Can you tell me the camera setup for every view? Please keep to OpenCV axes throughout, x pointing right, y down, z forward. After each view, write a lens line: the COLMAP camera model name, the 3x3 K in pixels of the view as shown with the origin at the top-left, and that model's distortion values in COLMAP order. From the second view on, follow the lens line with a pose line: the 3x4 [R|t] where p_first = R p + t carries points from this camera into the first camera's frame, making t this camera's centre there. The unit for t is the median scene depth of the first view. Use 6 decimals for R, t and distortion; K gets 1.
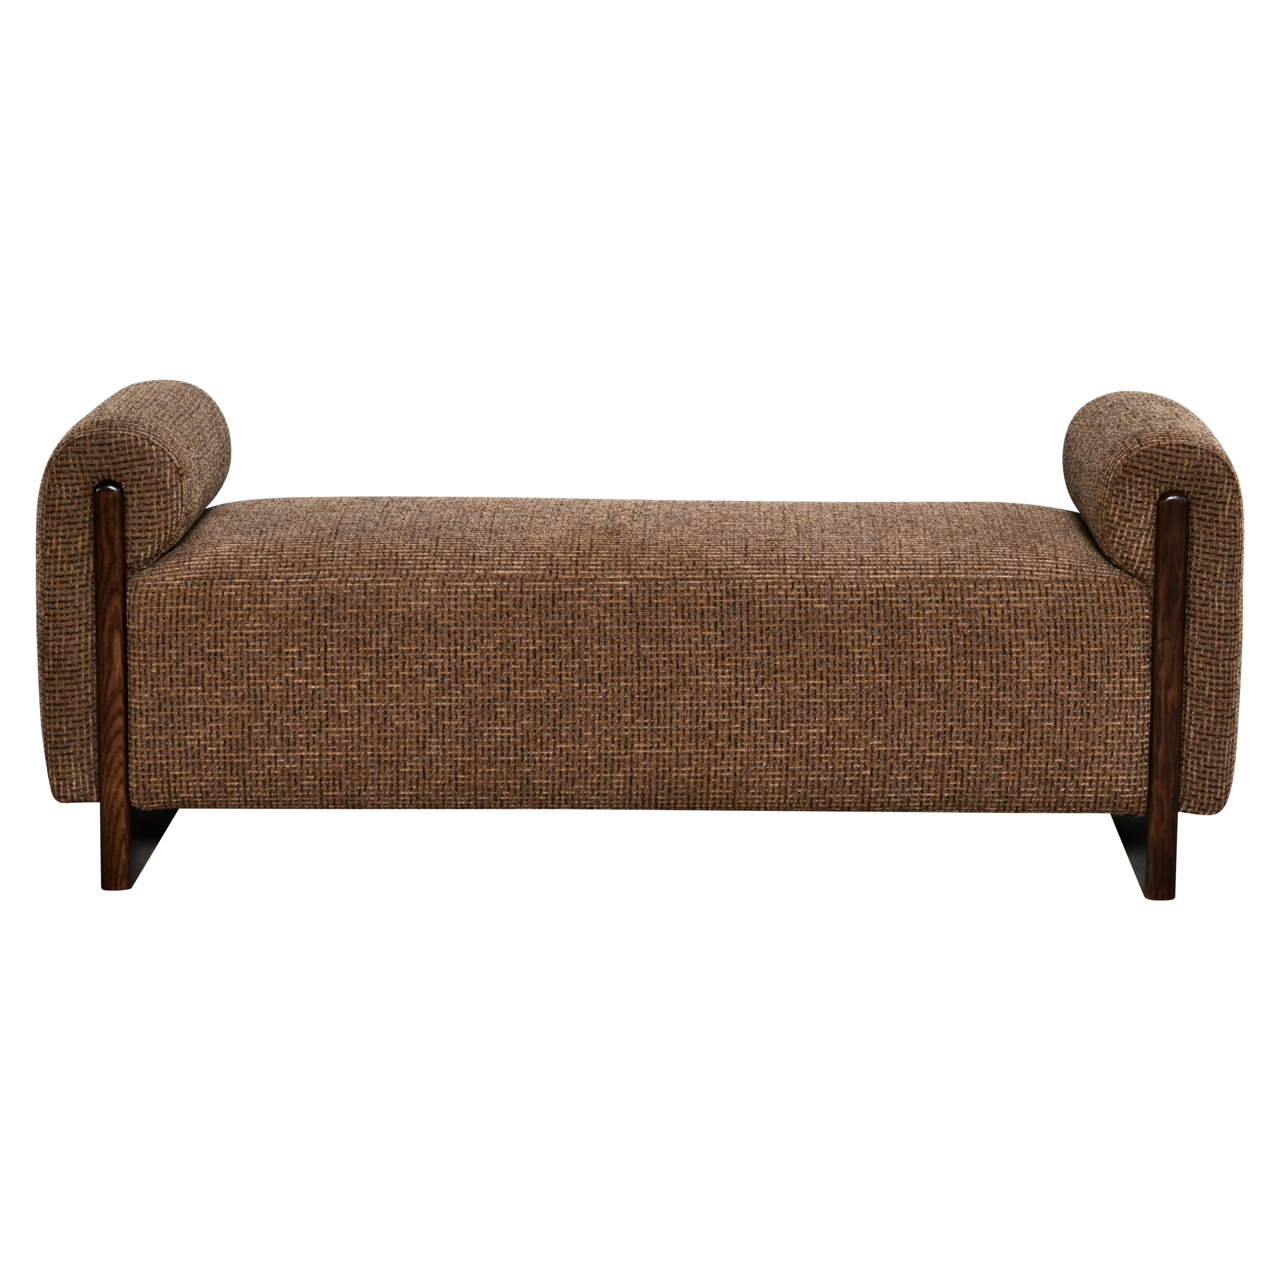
lens RADIAL K [[3541.0, 0, 640.0], [0, 3541.0, 640.0], [0, 0, 1]] dist [0.066434, 0.000000]
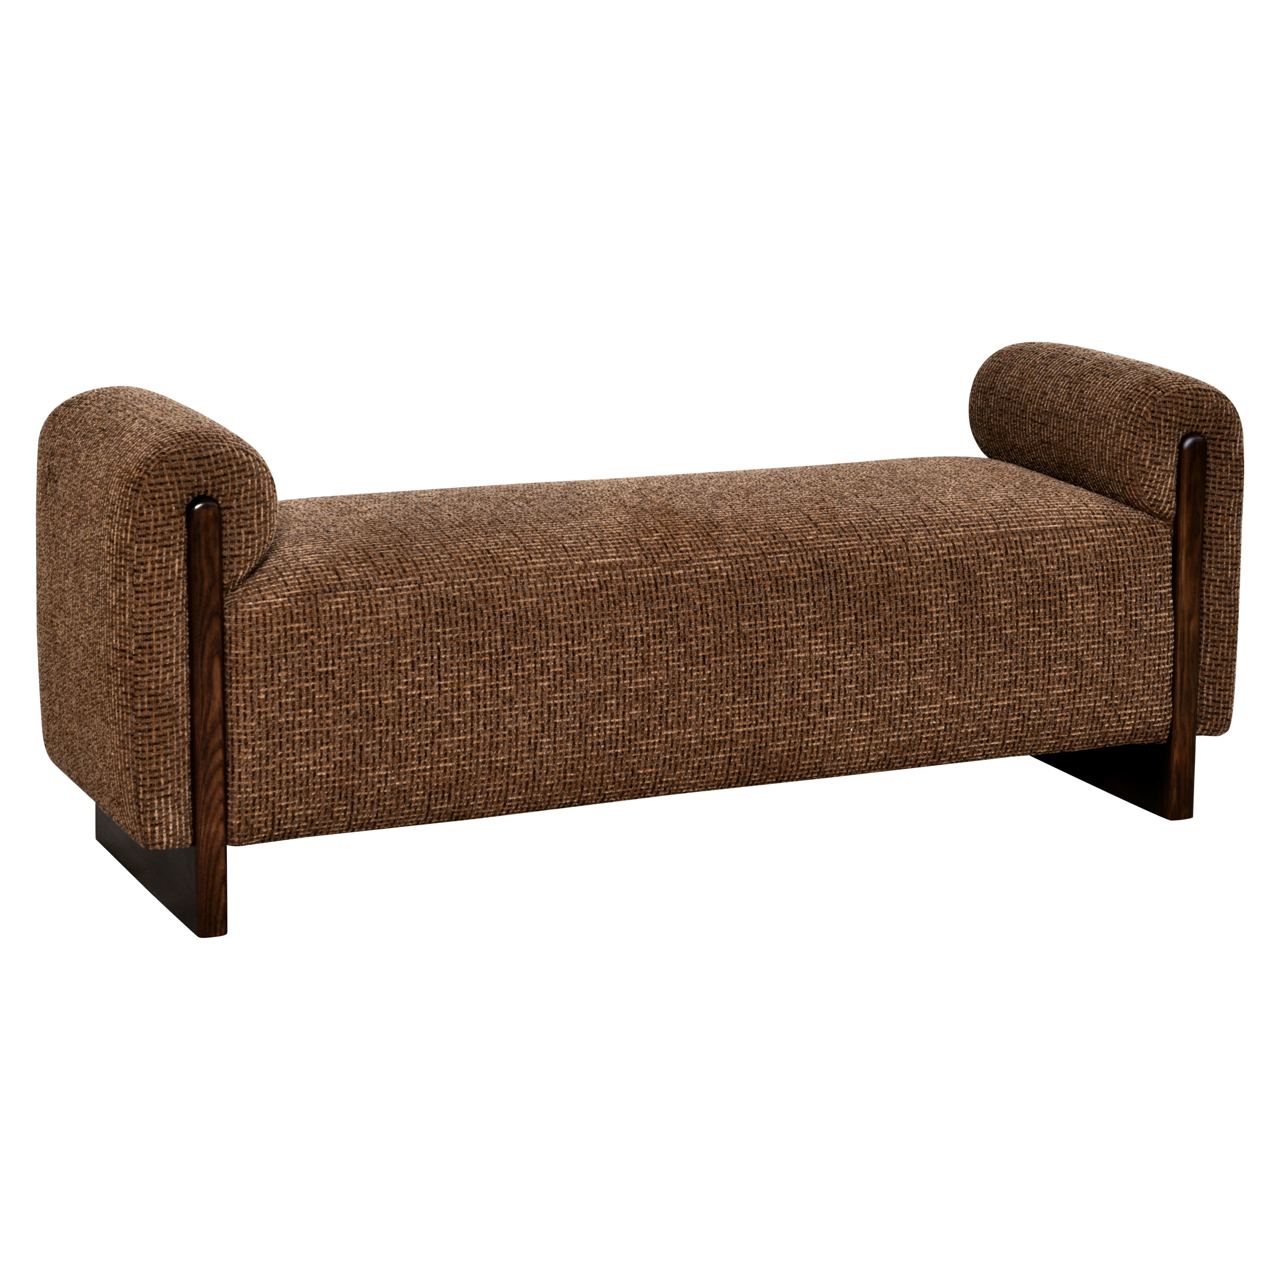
lens RADIAL K [[3541.0, 0, 639.9], [0, 3541.0, 639.8], [0, 0, 1]] dist [0.066434, 0.000000]
pose [[0.894712, -0.090001, 0.437481, -0.457726], [0.083044, 0.995929, 0.035050, -0.030885], [-0.438855, 0.004970, 0.898544, 0.120834]]
